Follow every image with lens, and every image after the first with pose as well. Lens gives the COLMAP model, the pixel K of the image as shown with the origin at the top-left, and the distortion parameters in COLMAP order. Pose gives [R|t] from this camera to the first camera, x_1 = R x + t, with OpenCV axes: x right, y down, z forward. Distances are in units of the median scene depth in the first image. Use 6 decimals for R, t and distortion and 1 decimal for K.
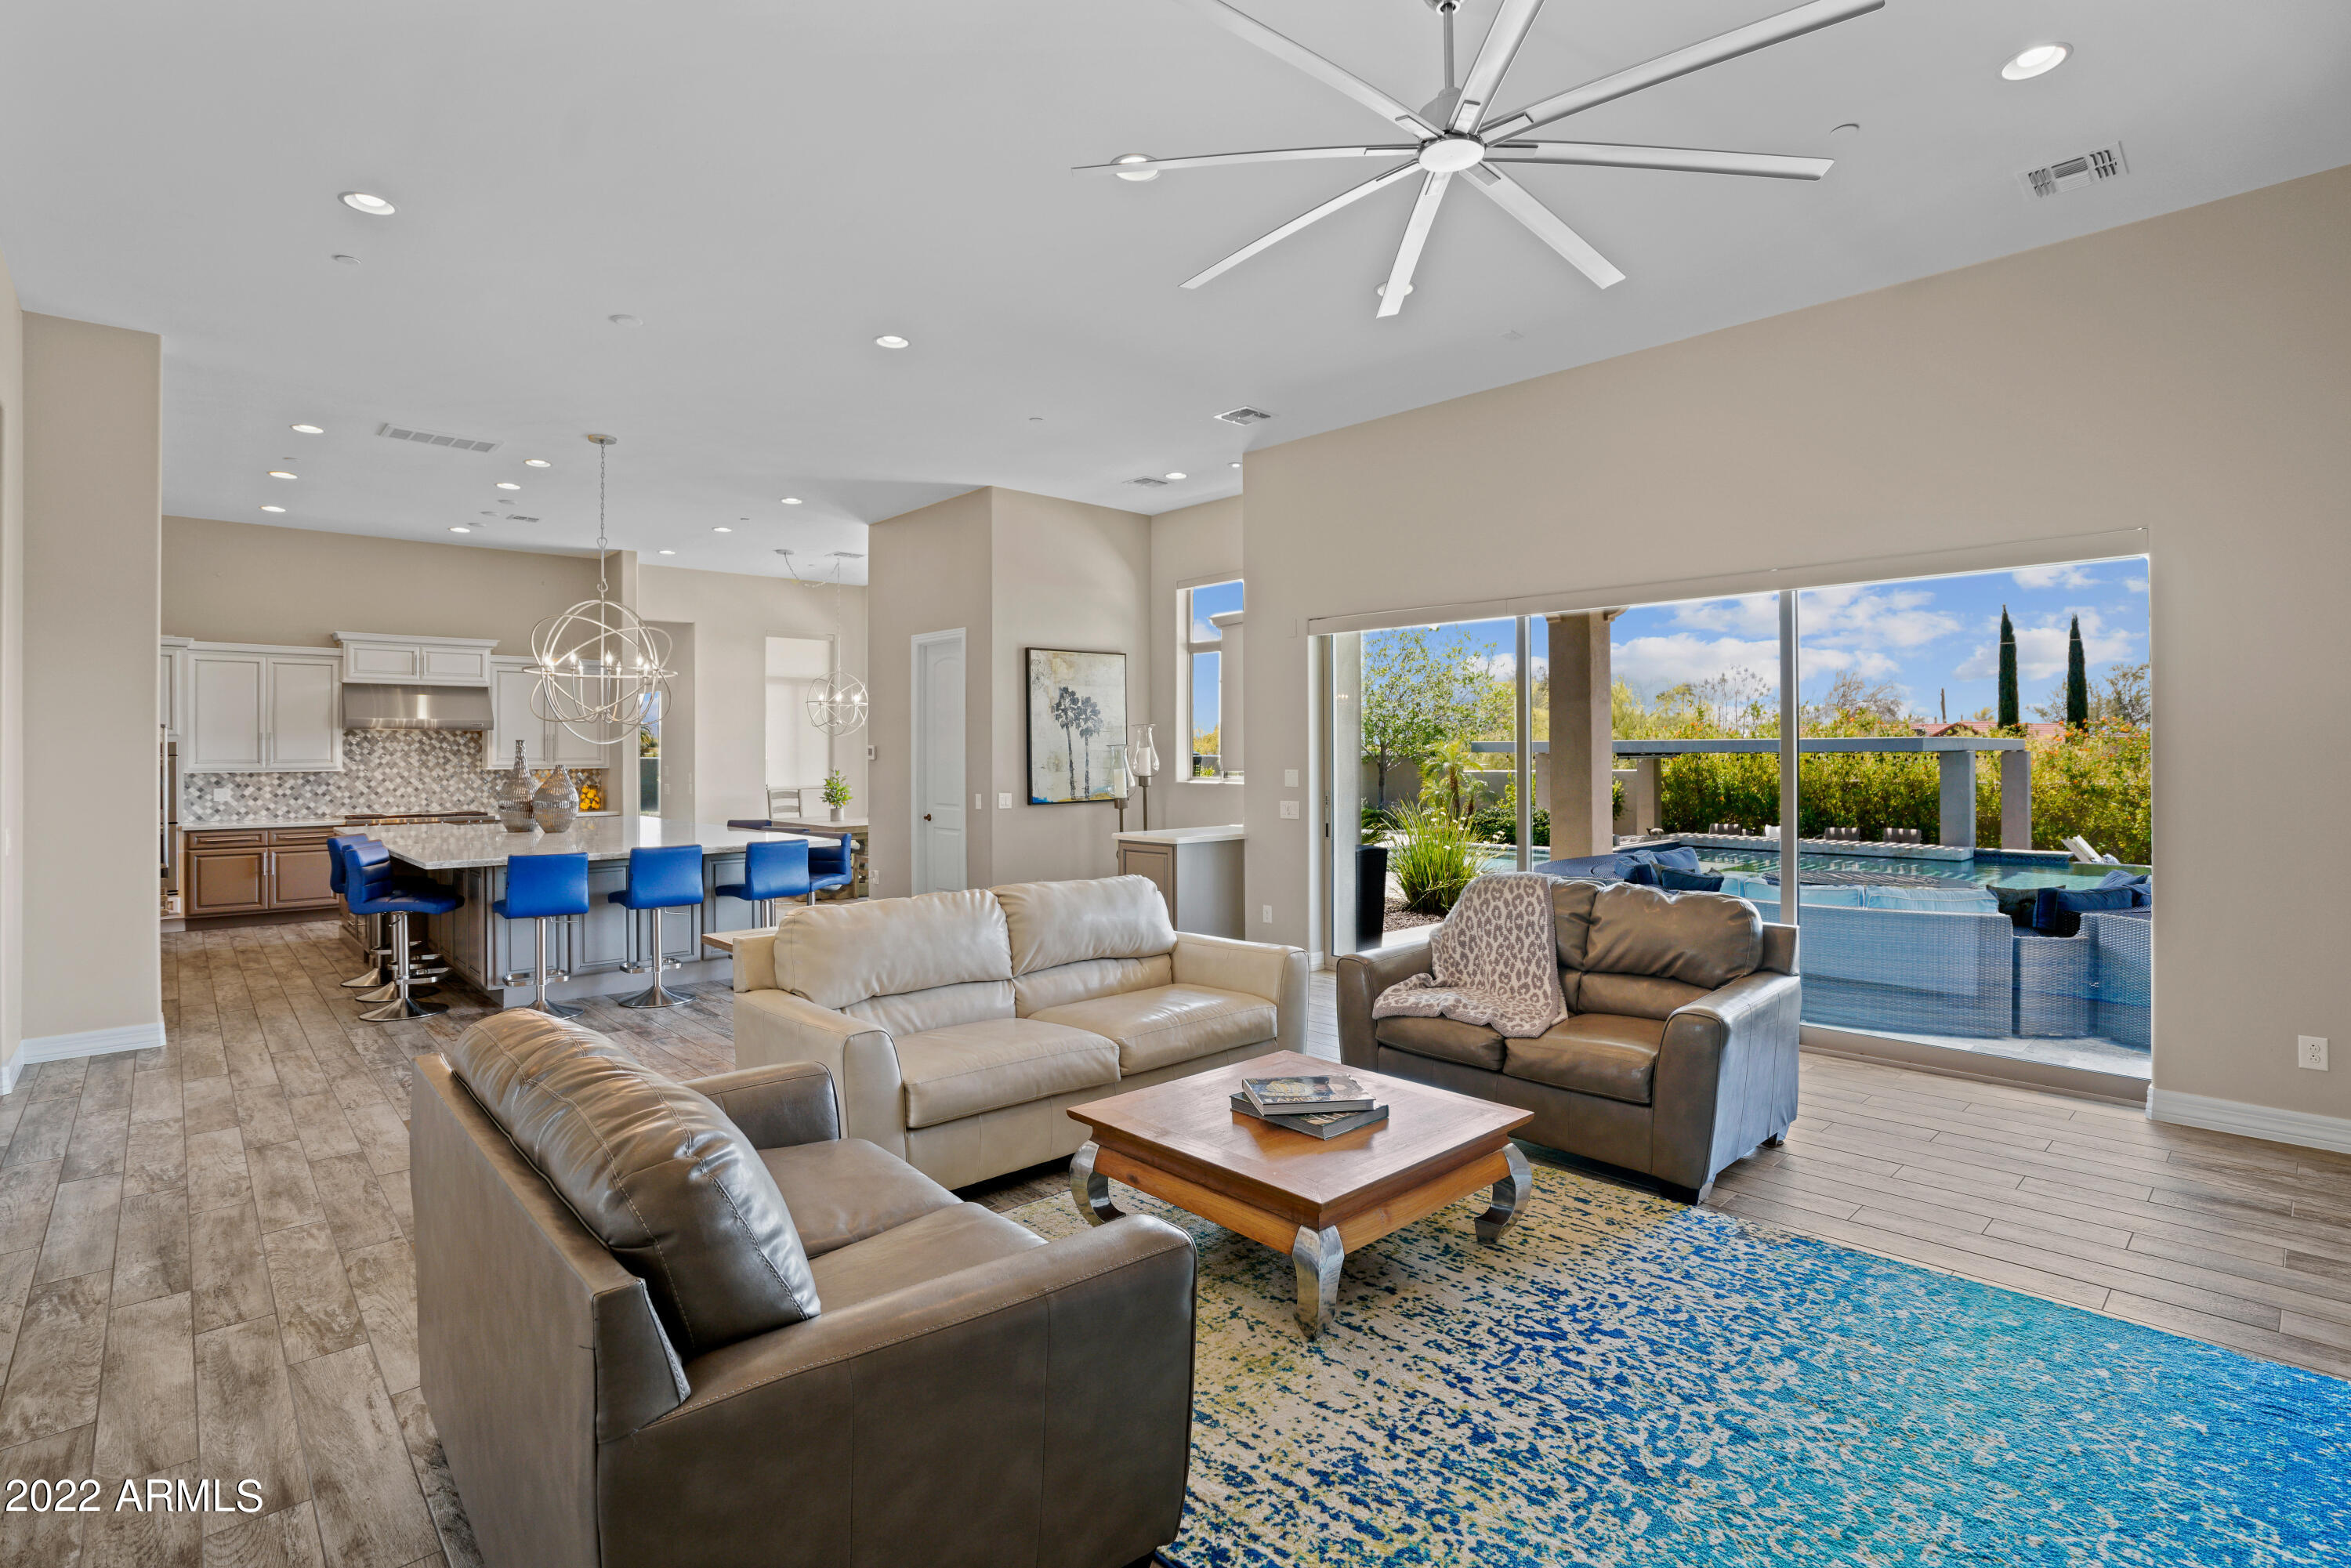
lens RADIAL K [[1098.6, 0, 1212.1], [0, 1098.6, 777.6], [0, 0, 1]] dist [-0.045640, 0.011782]
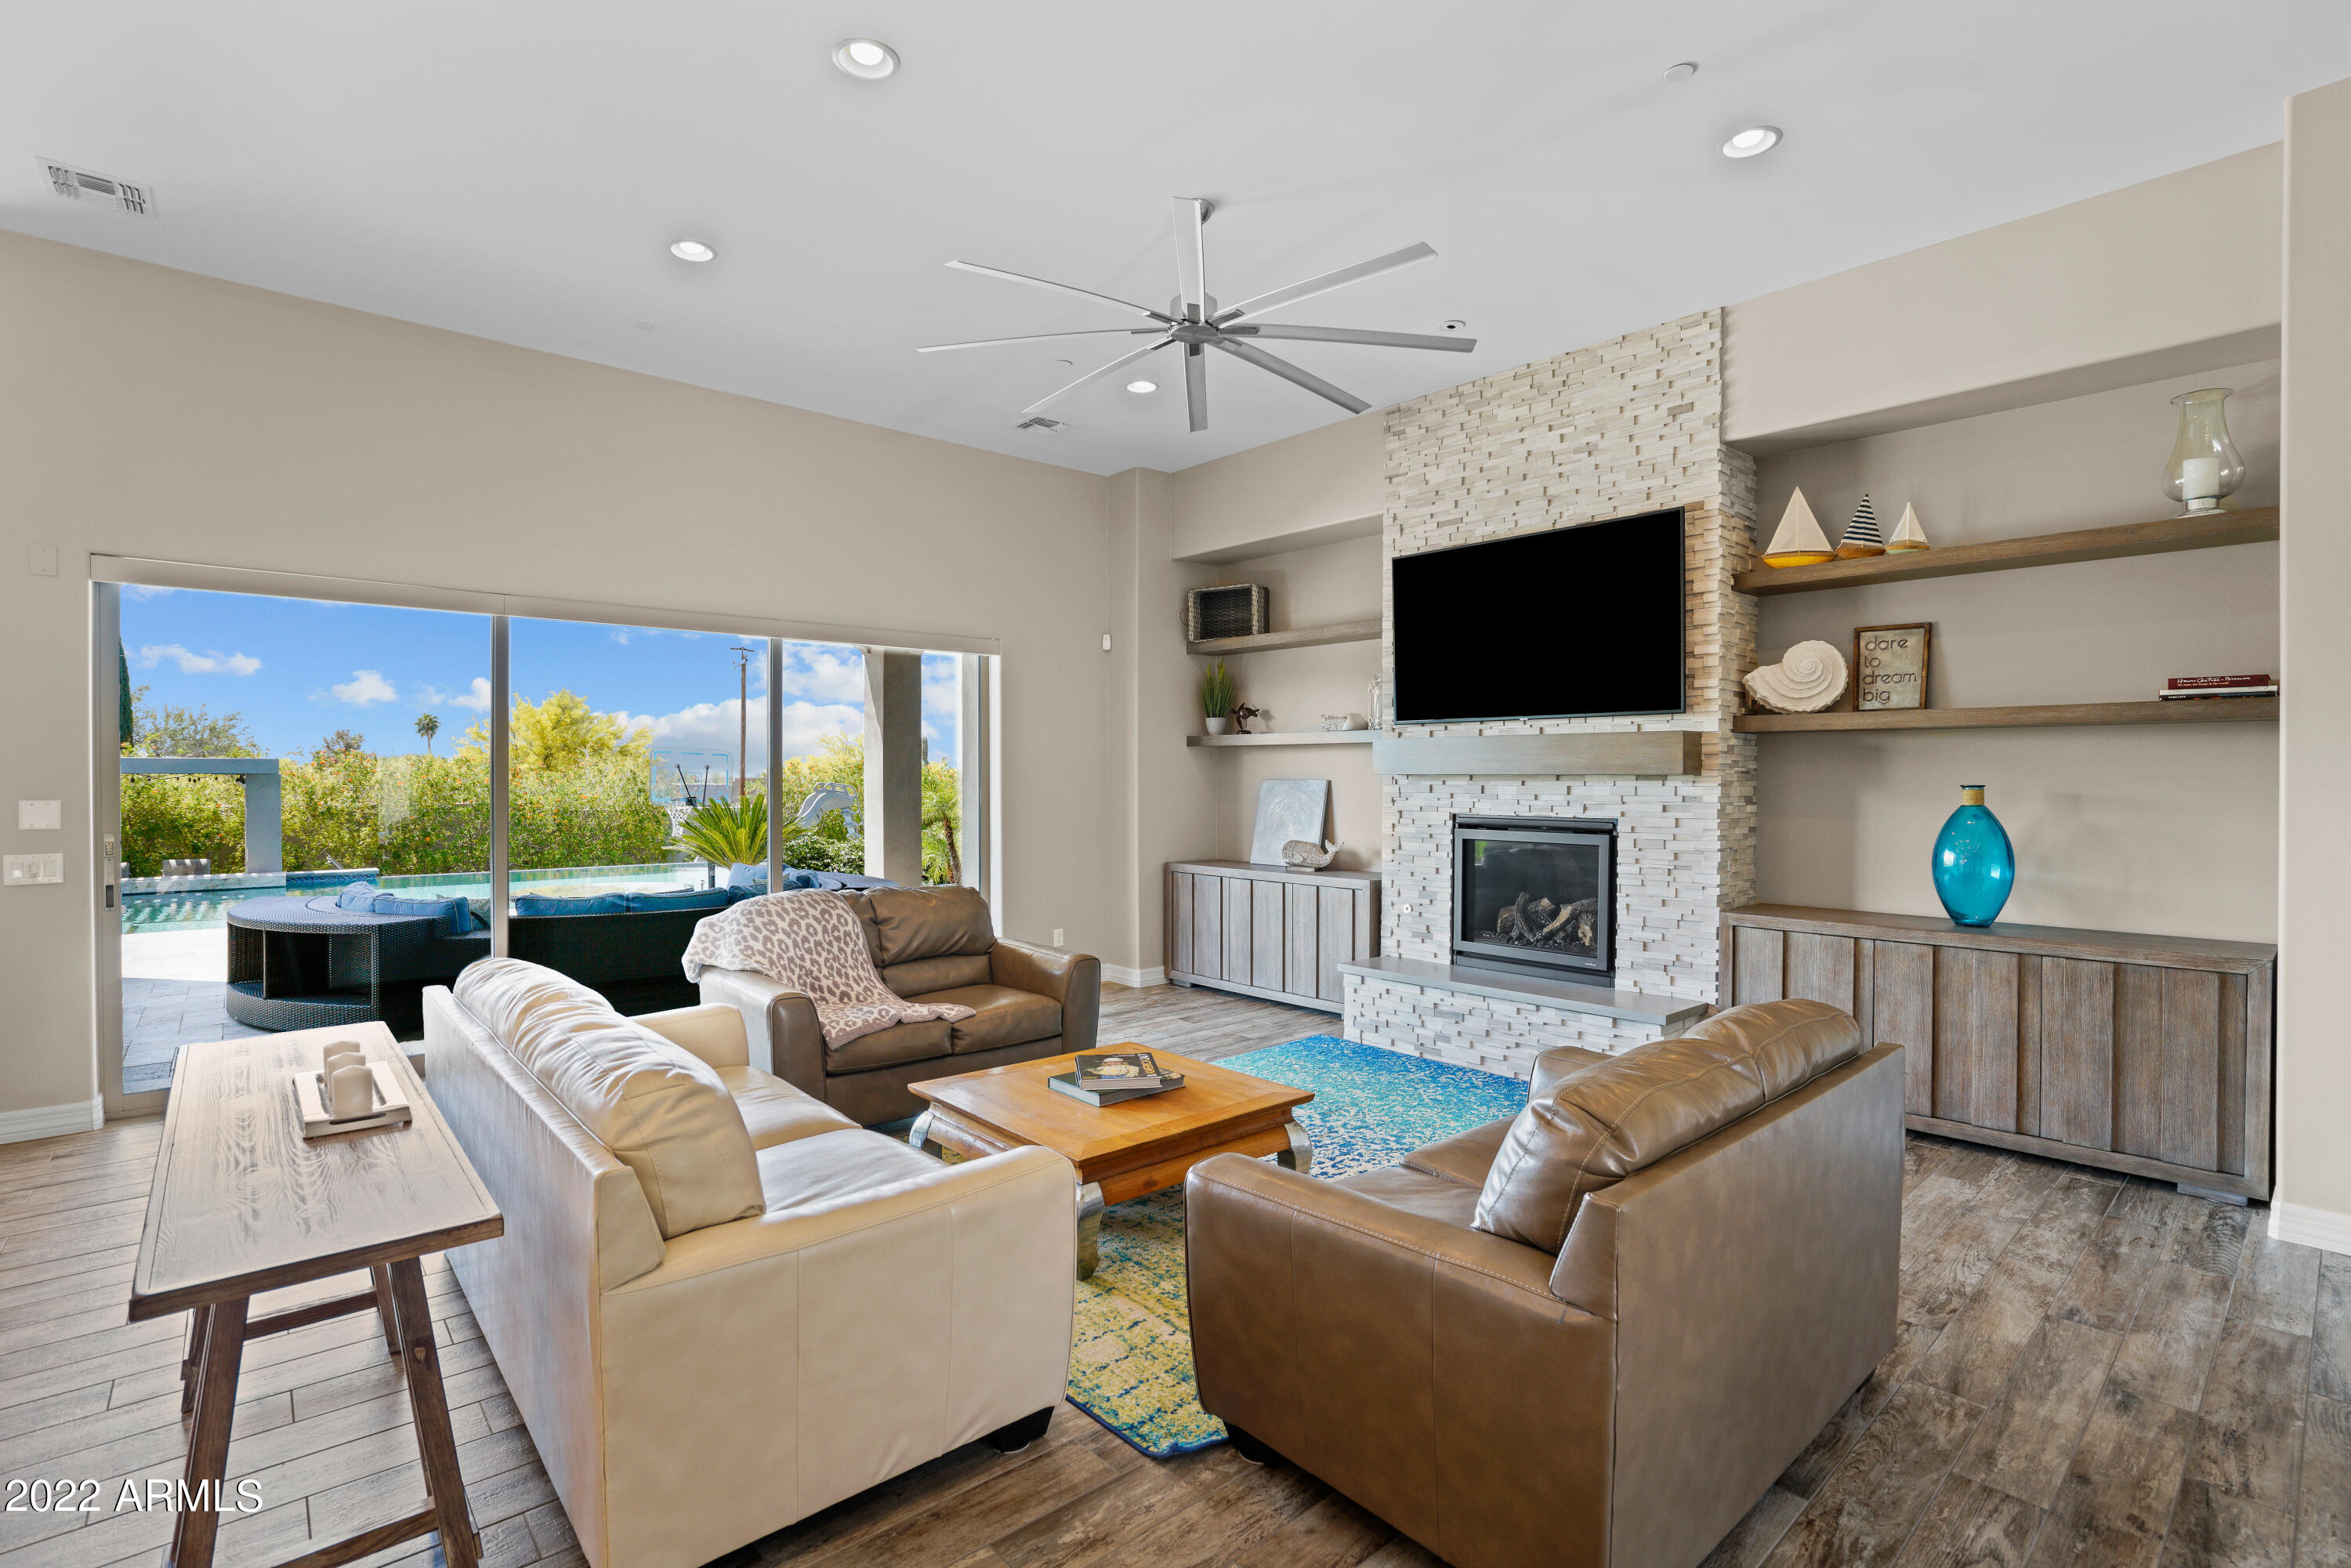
lens RADIAL K [[1098.6, 0, 1143.6], [0, 1098.6, 775.9], [0, 0, 1]] dist [-0.045640, 0.011782]
pose [[0.061797, 0.002757, 0.998085, -0.677170], [0.019315, 0.999806, -0.003958, -0.009690], [-0.997902, 0.019522, 0.061731, 0.571440]]
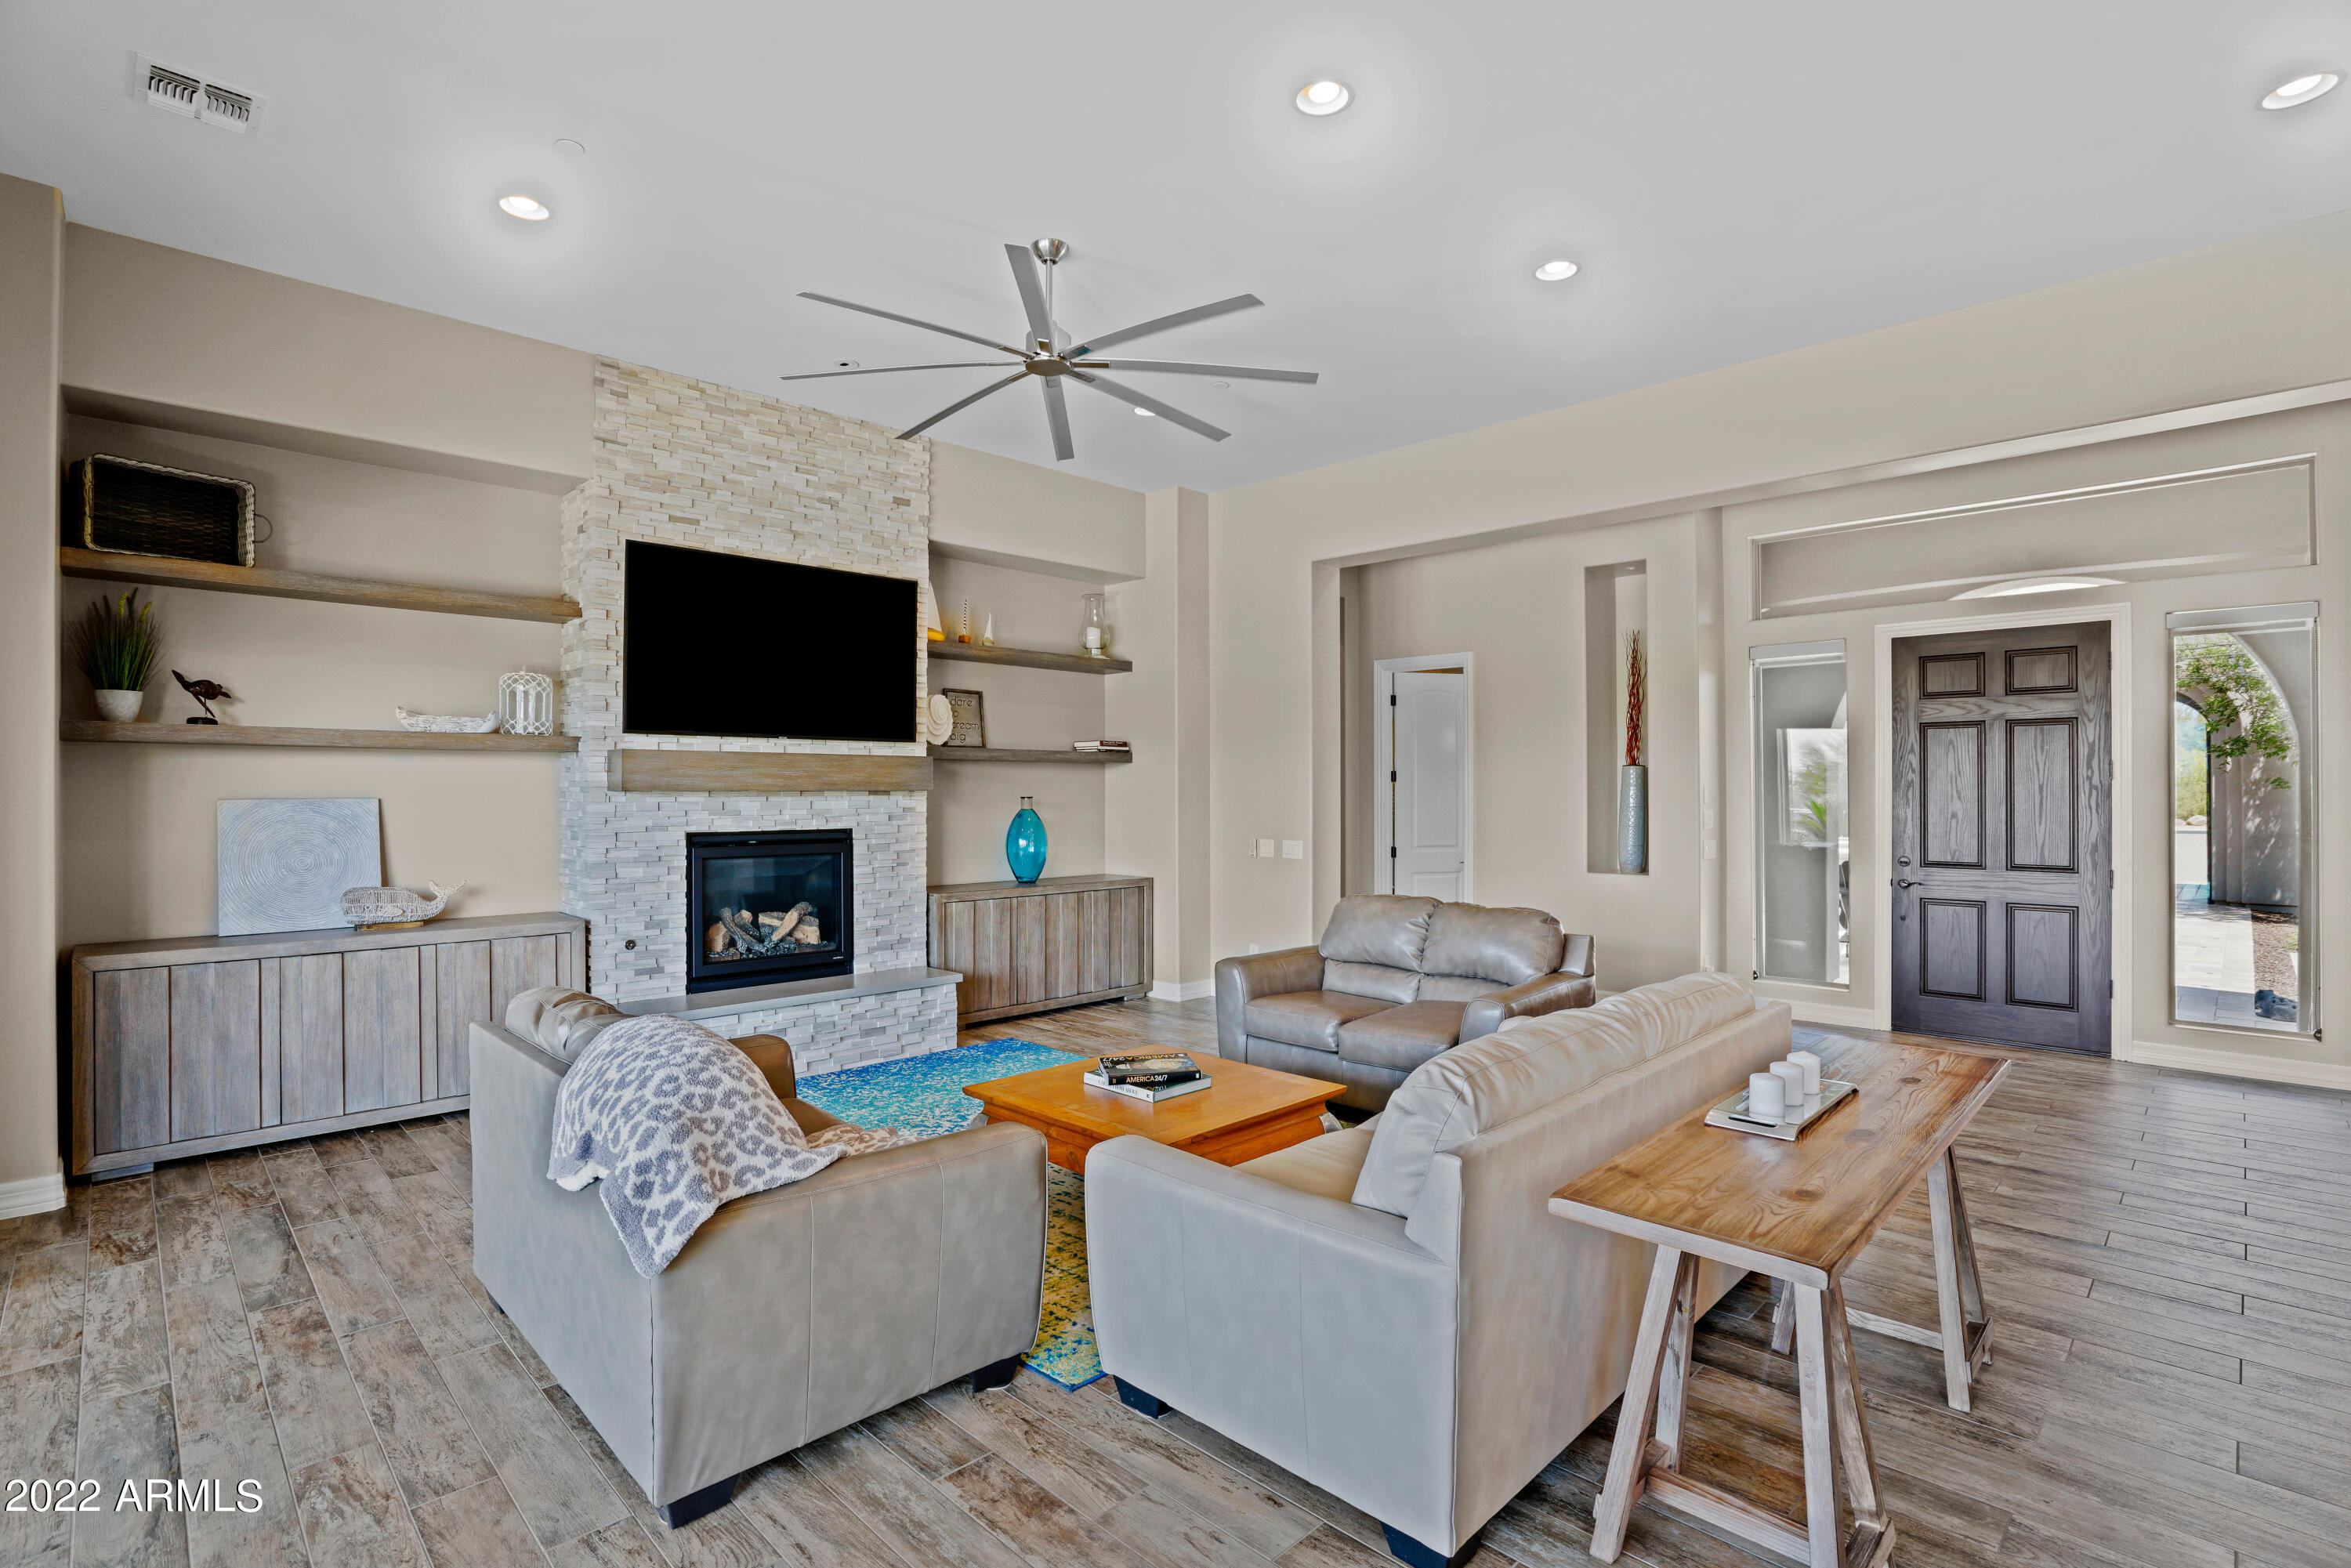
lens RADIAL K [[1098.6, 0, 1180.2], [0, 1098.6, 783.0], [0, 0, 1]] dist [-0.045640, 0.011782]
pose [[-0.999937, 0.004357, -0.010316, 0.046478], [0.004213, 0.999894, 0.013946, -0.030651], [0.010376, 0.013902, -0.999850, 1.423752]]
